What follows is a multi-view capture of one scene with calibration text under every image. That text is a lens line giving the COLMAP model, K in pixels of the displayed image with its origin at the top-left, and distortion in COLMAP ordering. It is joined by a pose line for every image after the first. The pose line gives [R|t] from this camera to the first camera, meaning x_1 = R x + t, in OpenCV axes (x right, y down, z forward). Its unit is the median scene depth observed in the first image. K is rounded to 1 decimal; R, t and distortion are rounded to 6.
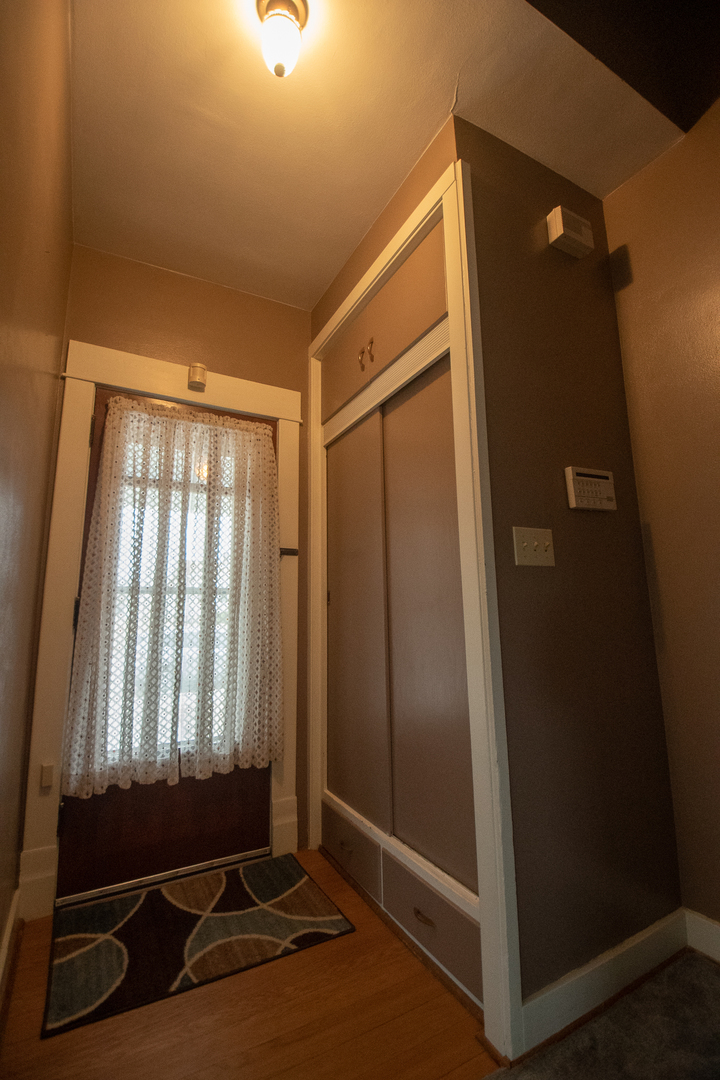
lens RADIAL K [[477.8, 0, 365.5], [0, 477.8, 535.1], [0, 0, 1]] dist [-0.000382, -0.011619]
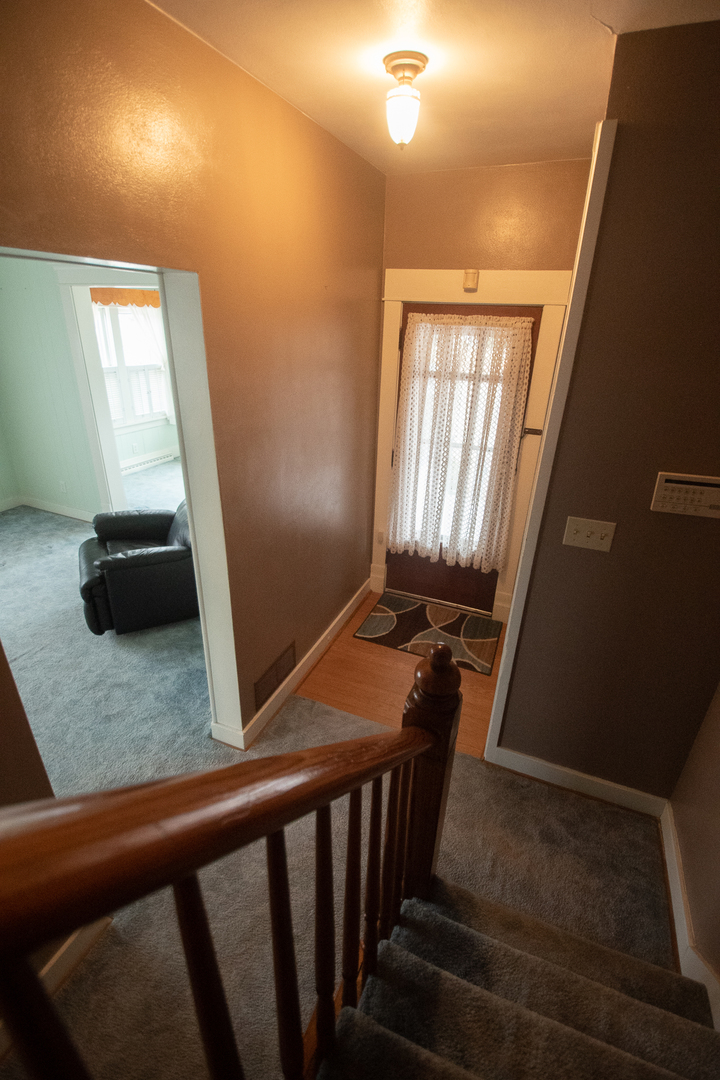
lens RADIAL K [[477.8, 0, 365.5], [0, 477.8, 535.1], [0, 0, 1]] dist [-0.000382, -0.011619]
pose [[0.620648, 0.356309, -0.698455, 0.678305], [0.082493, 0.856169, 0.510068, -0.514203], [0.779738, -0.374190, 0.501987, -0.056453]]
